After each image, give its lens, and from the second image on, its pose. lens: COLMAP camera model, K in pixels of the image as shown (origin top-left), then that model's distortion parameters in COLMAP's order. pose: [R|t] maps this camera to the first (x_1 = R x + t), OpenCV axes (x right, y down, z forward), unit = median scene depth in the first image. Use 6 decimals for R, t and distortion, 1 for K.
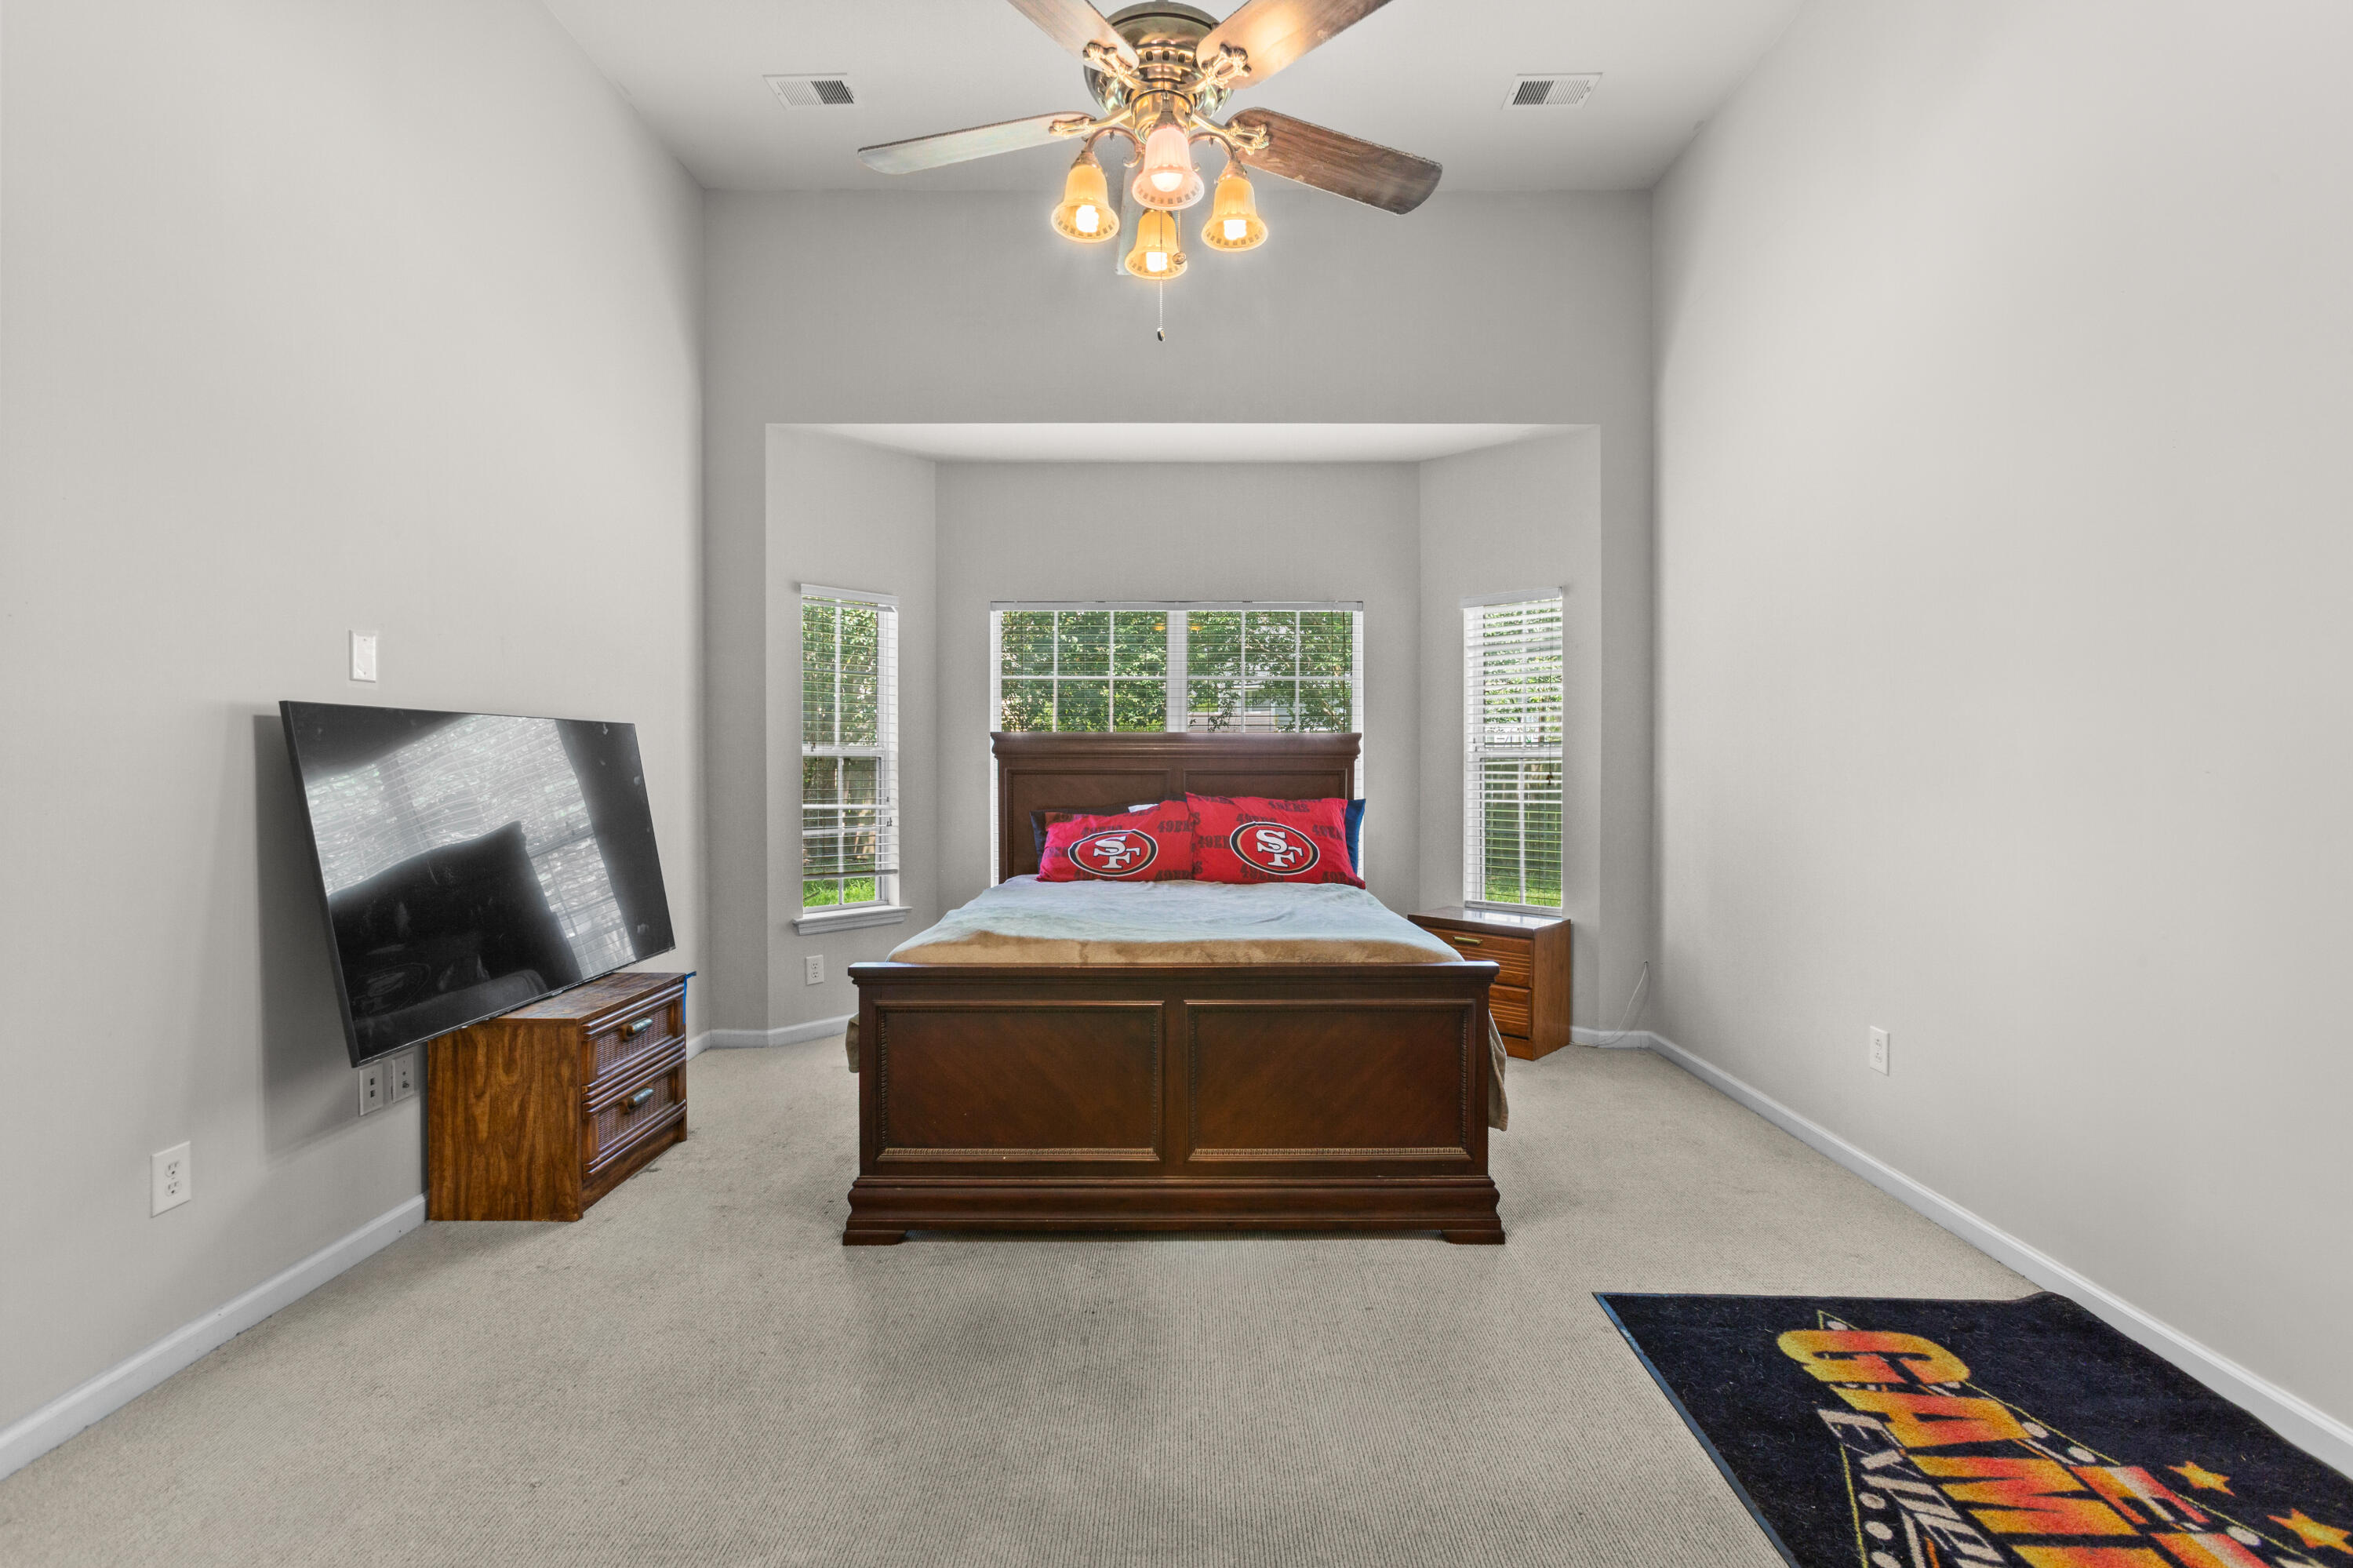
lens RADIAL K [[1043.3, 0, 1192.7], [0, 1043.3, 771.9], [0, 0, 1]] dist [-0.005944, 0.008605]
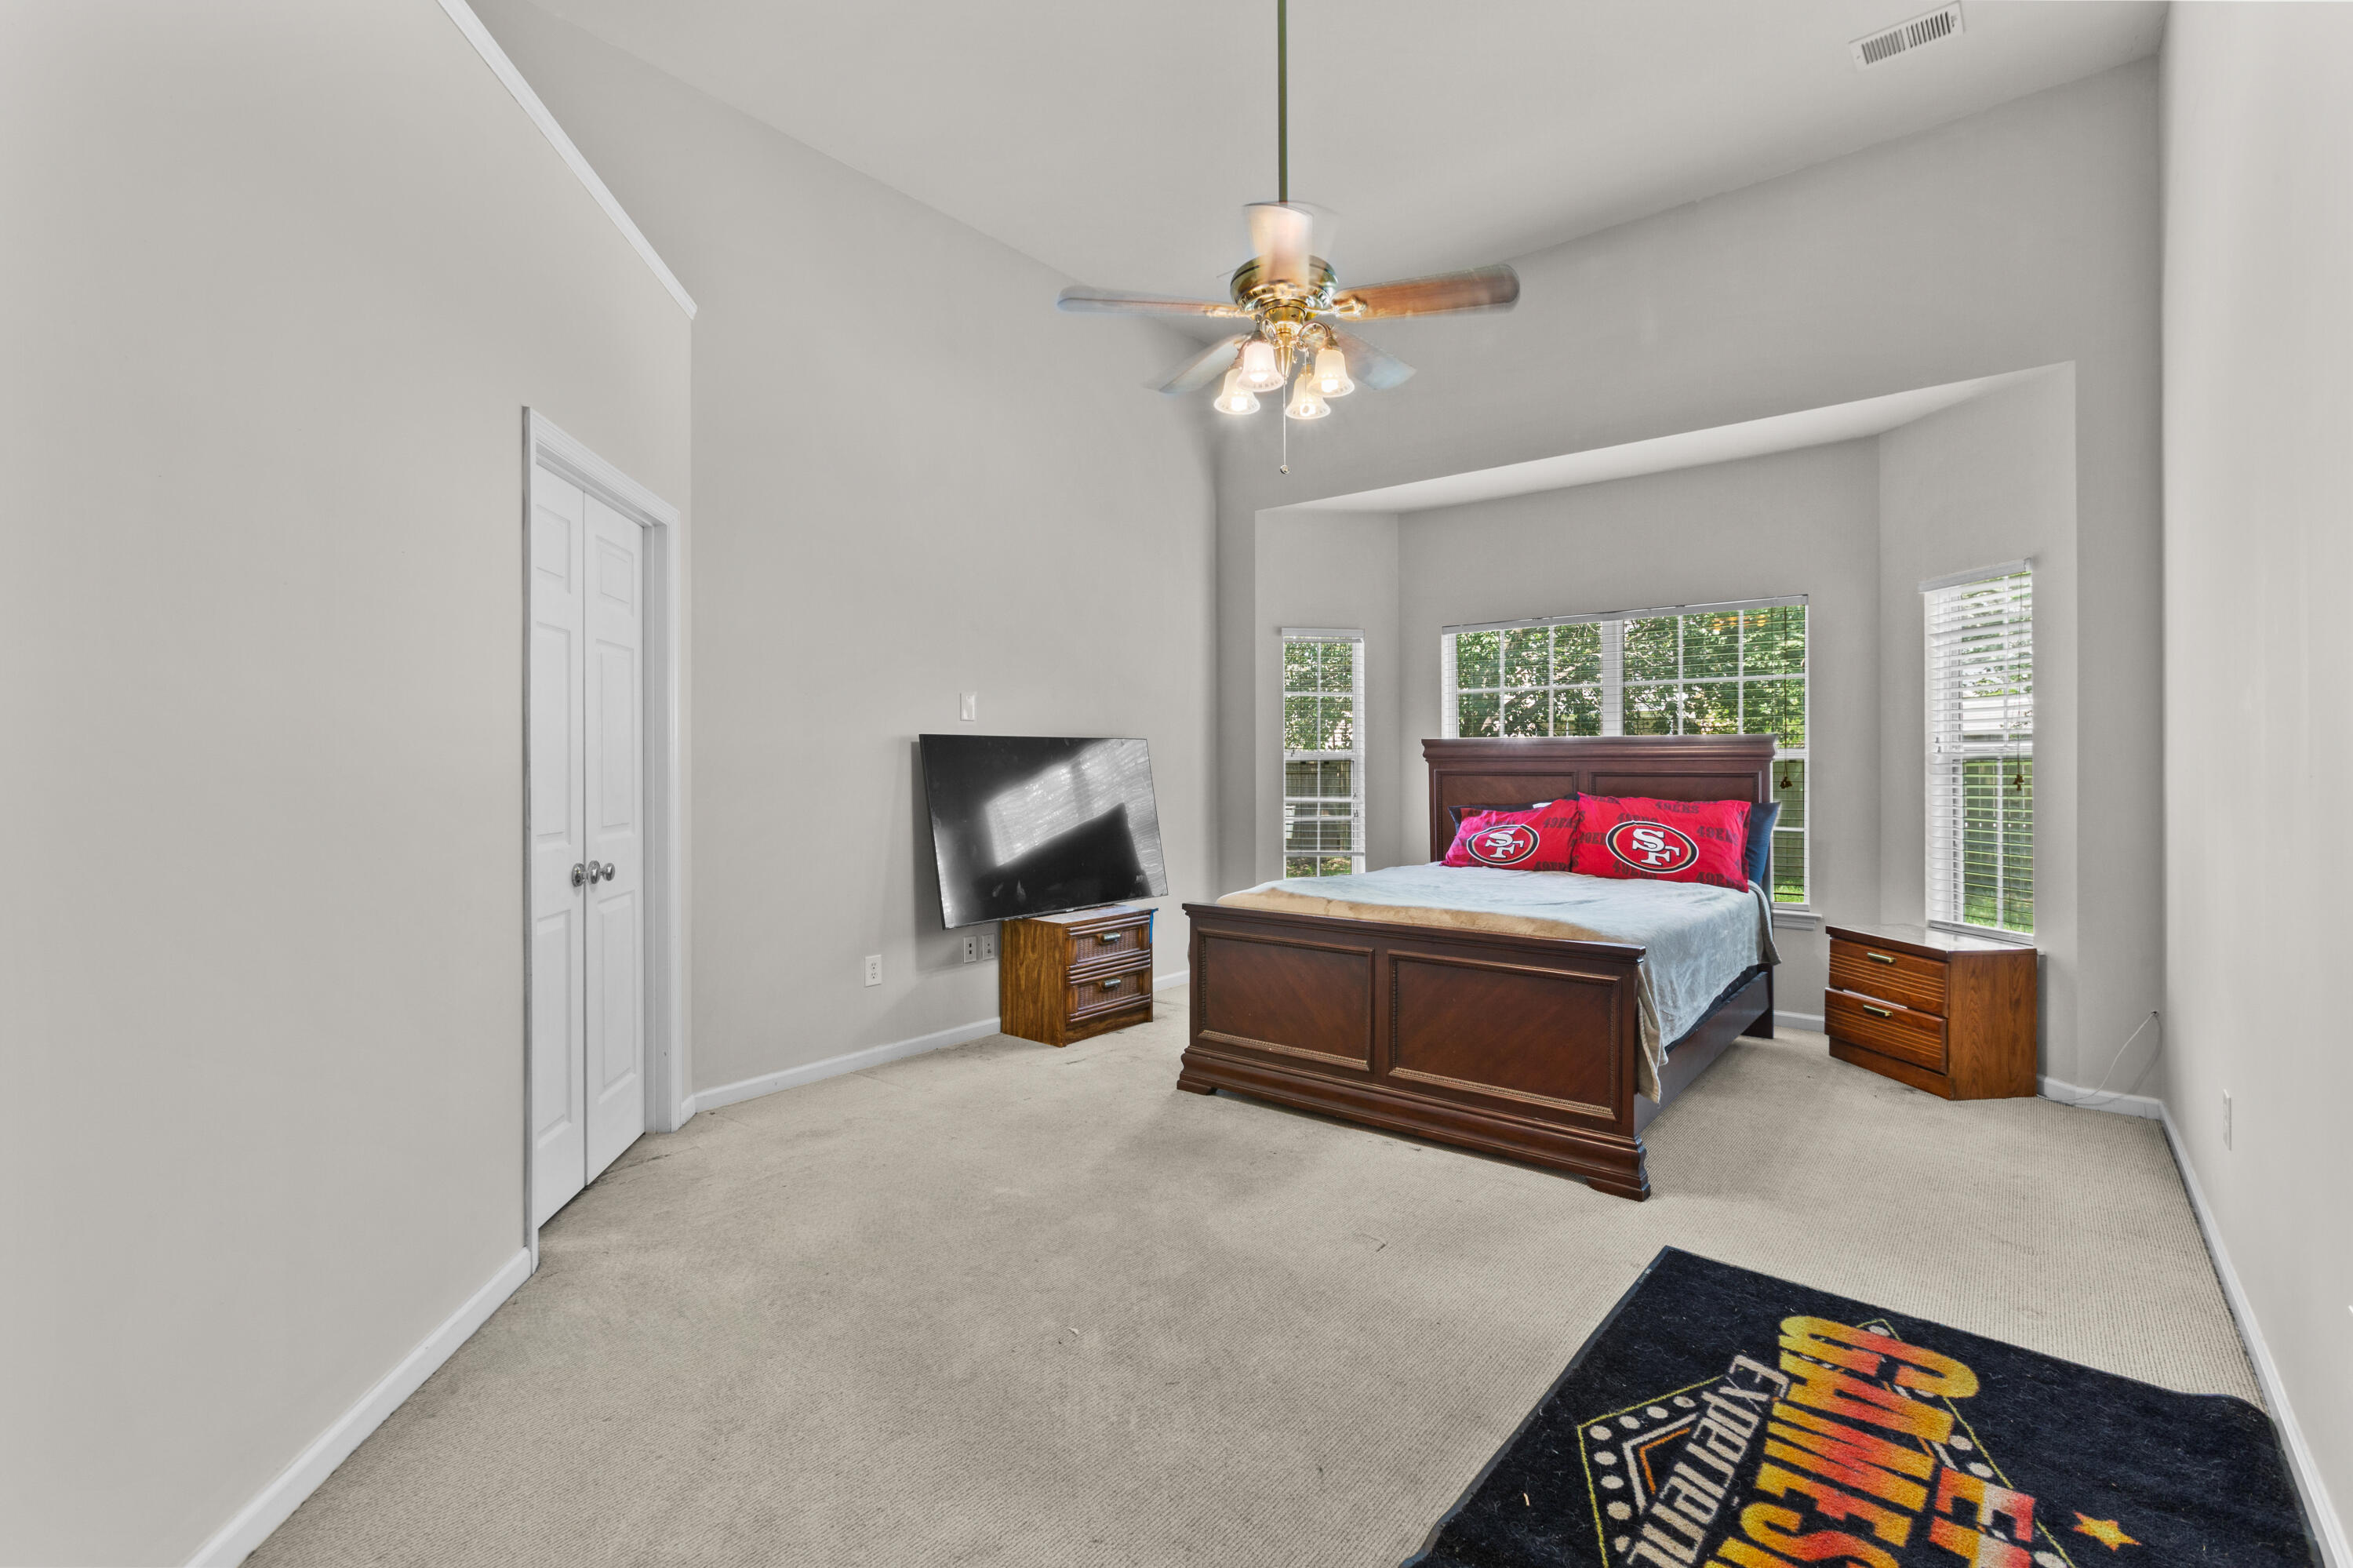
lens RADIAL K [[1035.0, 0, 1179.5], [0, 1035.0, 763.5], [0, 0, 1]] dist [-0.001205, 0.014651]
pose [[0.781163, -0.004118, -0.624314, 0.562617], [-0.002648, 0.999947, -0.009908, 0.002997], [0.624322, 0.009393, 0.781111, -0.151454]]
